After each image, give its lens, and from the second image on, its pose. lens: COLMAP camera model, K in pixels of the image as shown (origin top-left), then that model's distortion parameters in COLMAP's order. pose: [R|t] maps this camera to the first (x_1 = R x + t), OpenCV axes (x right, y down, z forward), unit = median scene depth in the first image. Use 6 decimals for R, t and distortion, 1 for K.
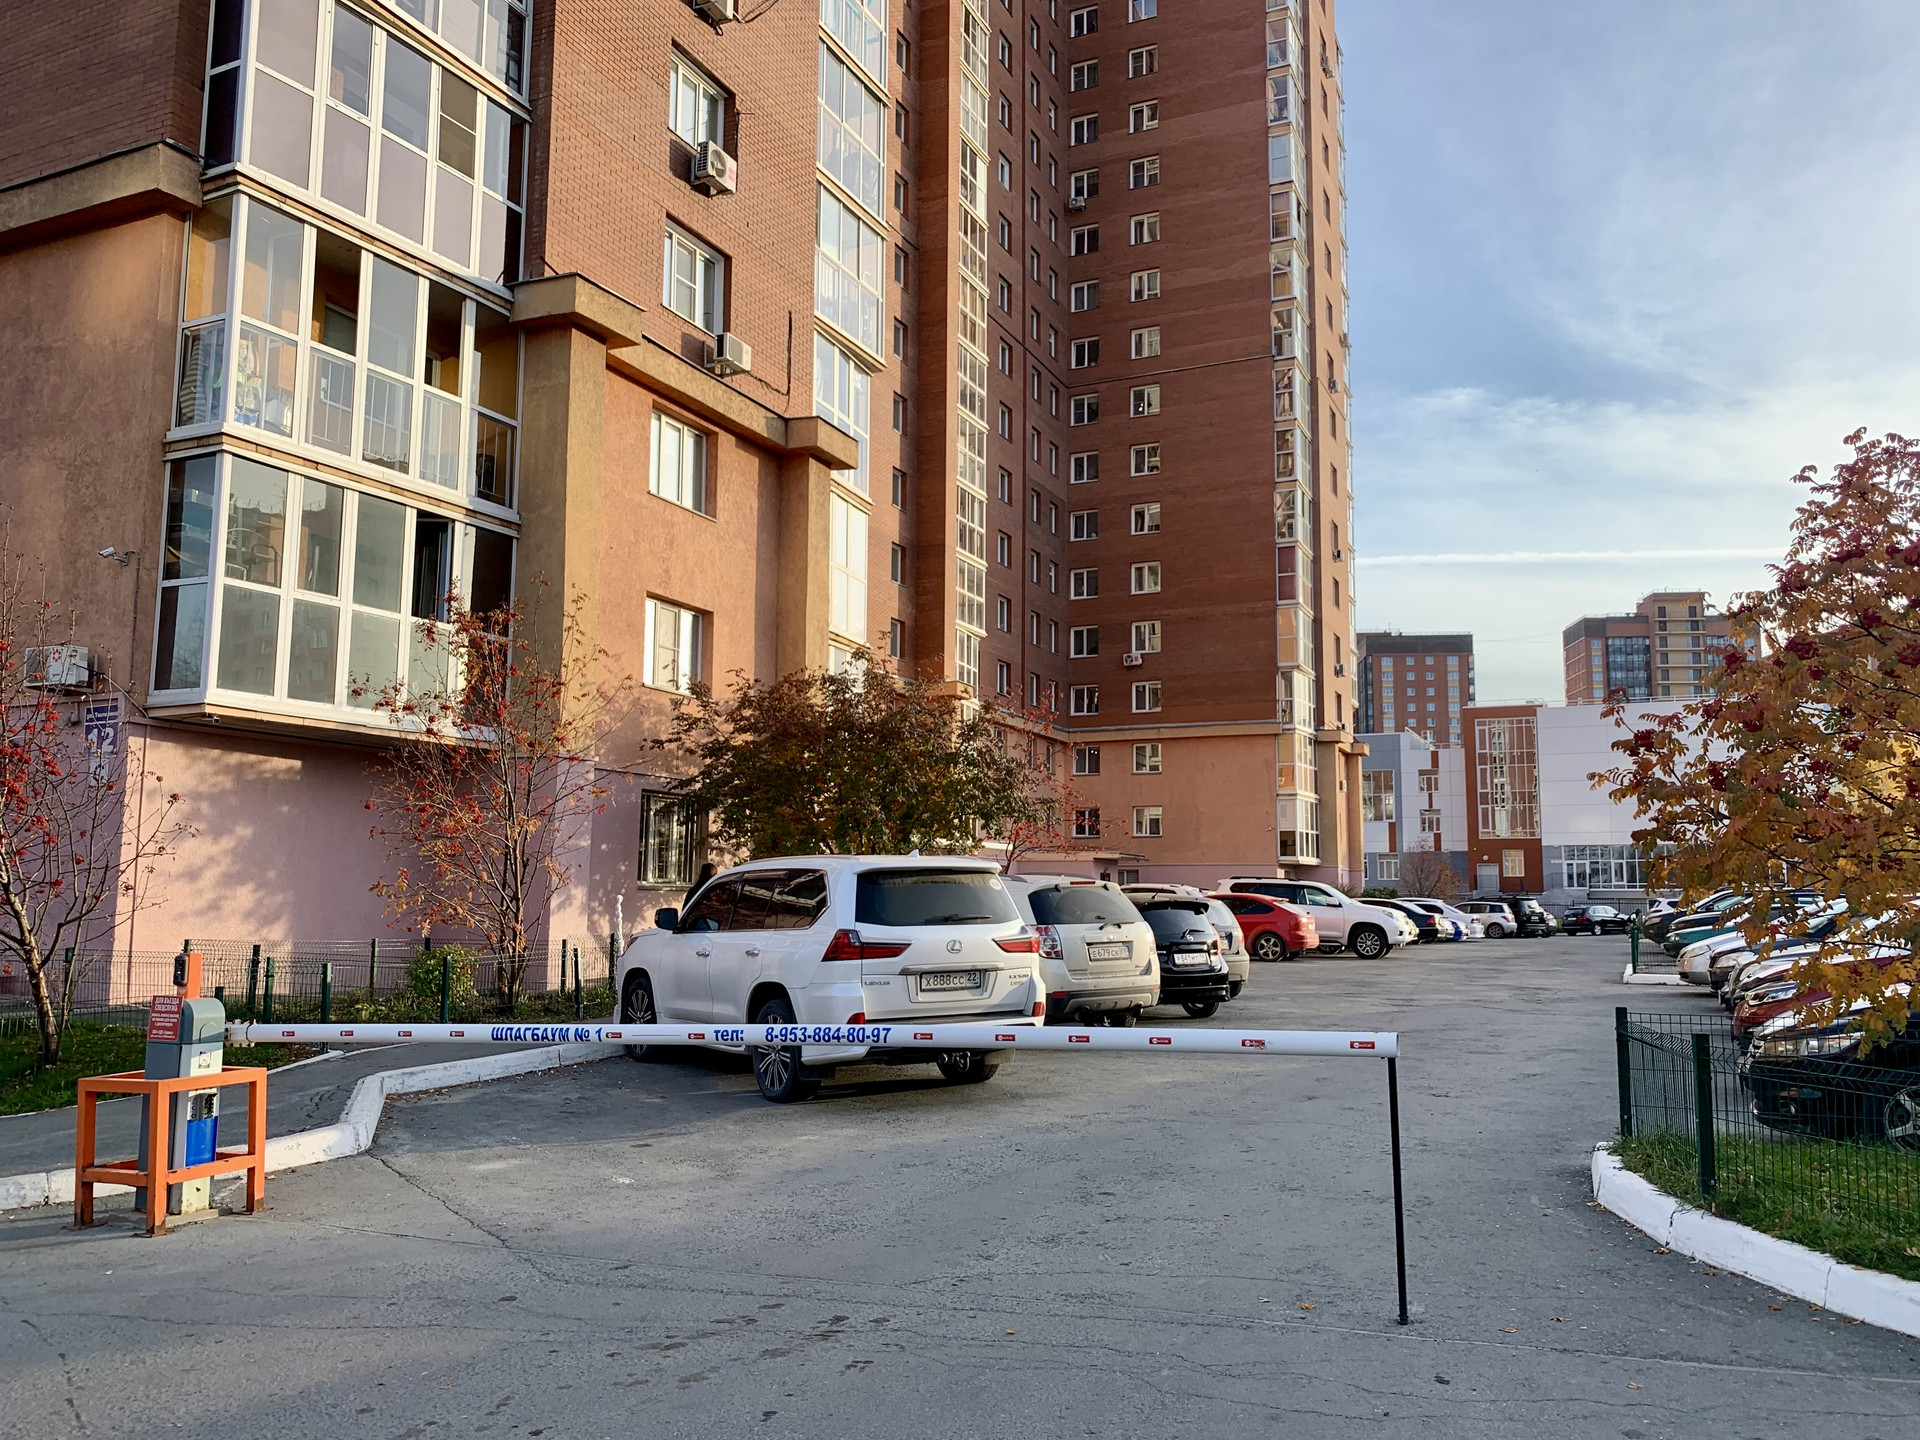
lens RADIAL K [[1482.0, 0, 960.7], [0, 1482.0, 740.1], [0, 0, 1]] dist [0.002345, -0.018013]
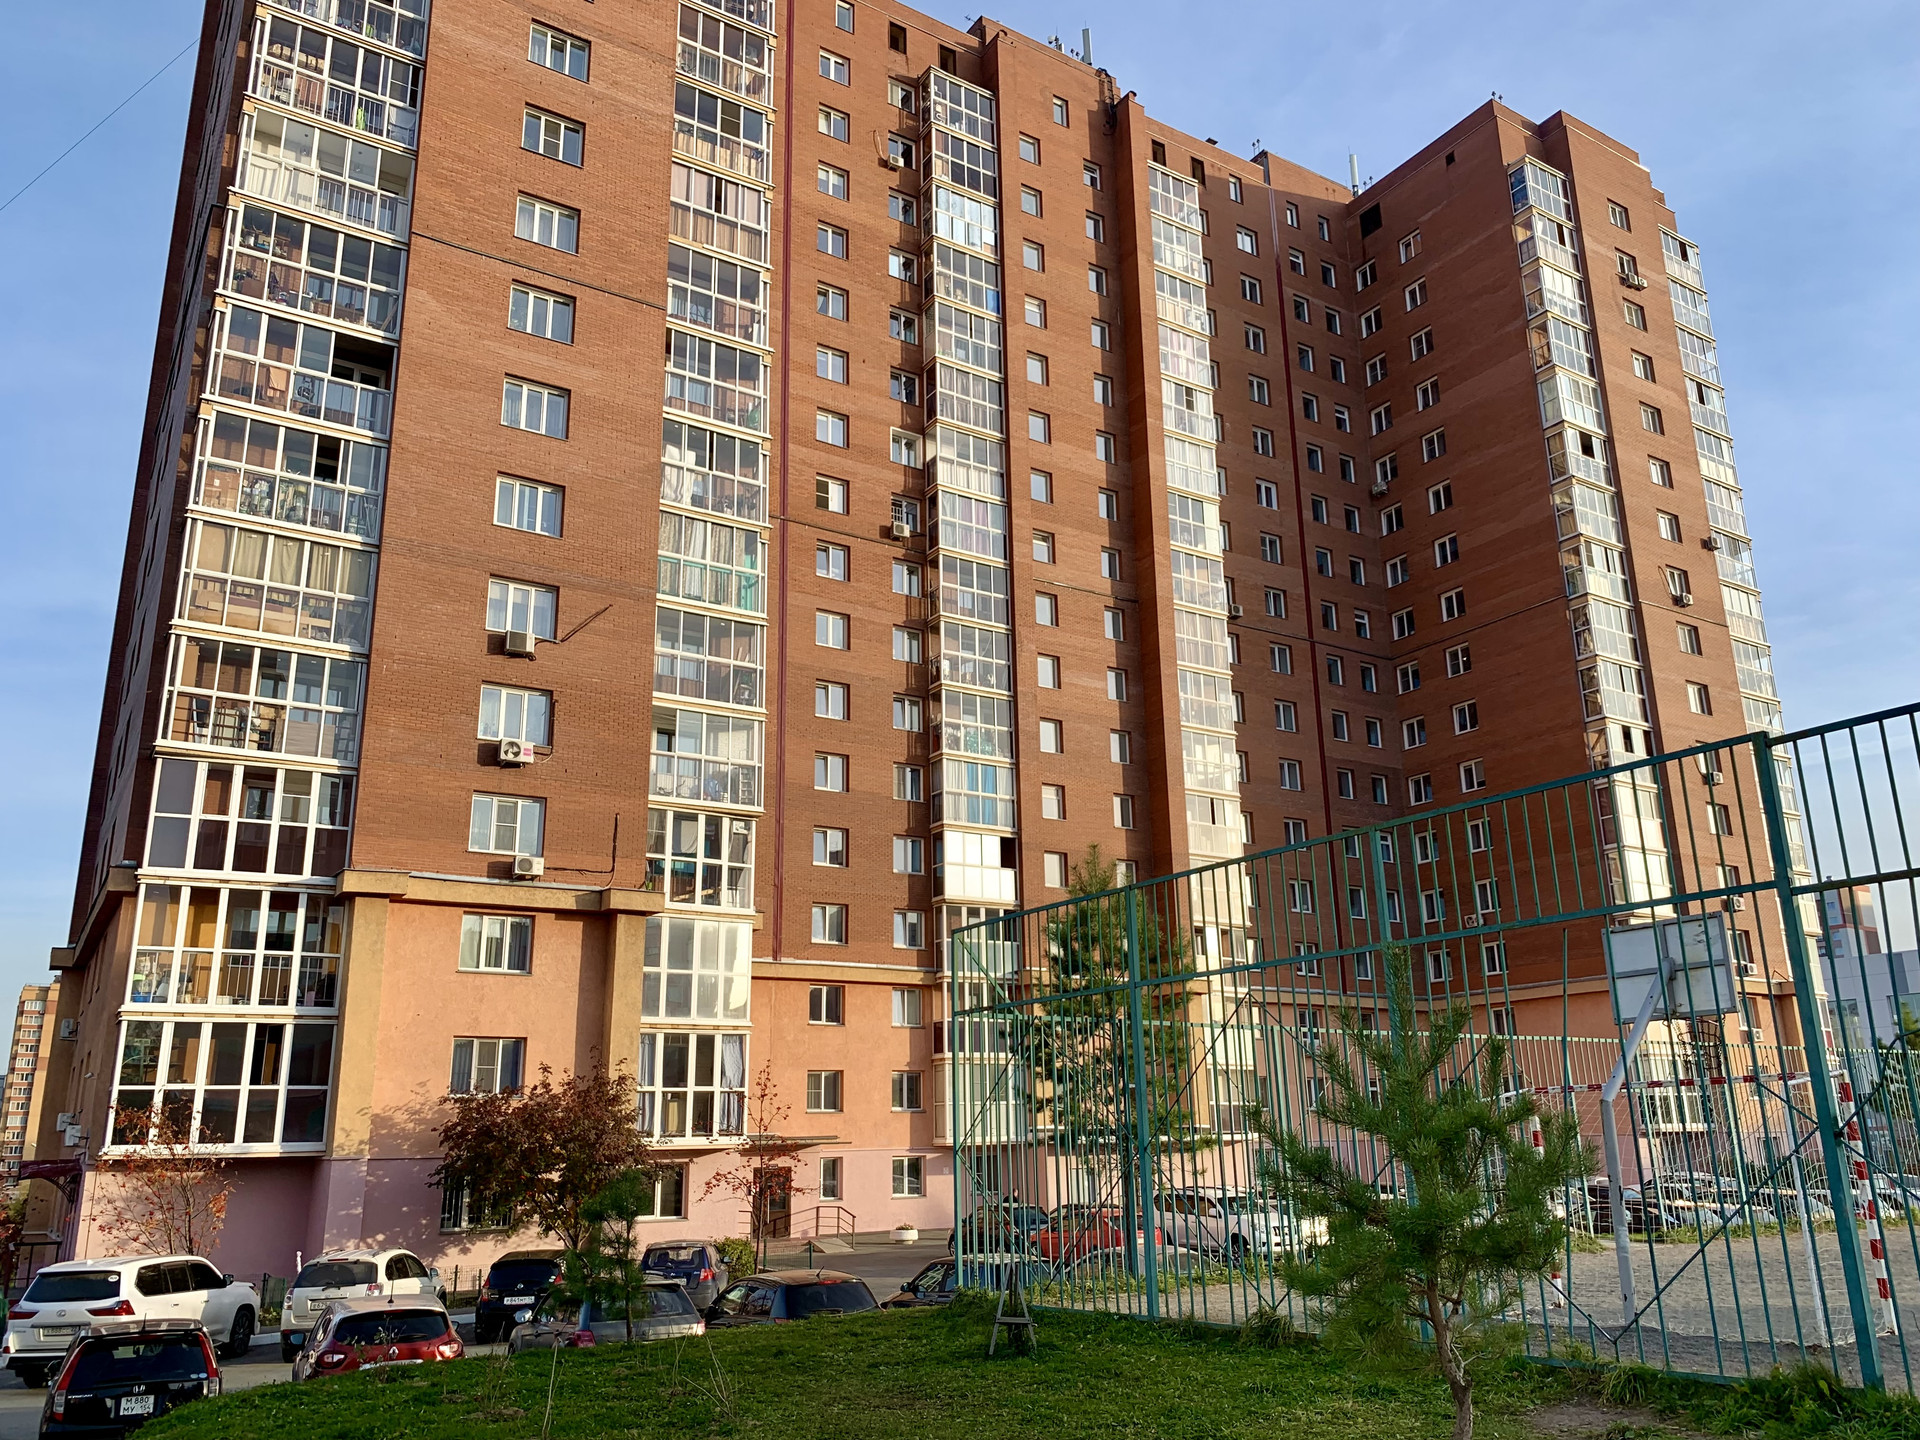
lens RADIAL K [[1482.0, 0, 971.7], [0, 1482.0, 716.1], [0, 0, 1]] dist [0.002345, -0.018013]
pose [[0.839809, -0.173728, -0.514335, 0.367621], [0.085904, 0.978004, -0.190077, -0.028306], [0.536043, 0.115445, 0.836260, -0.021775]]
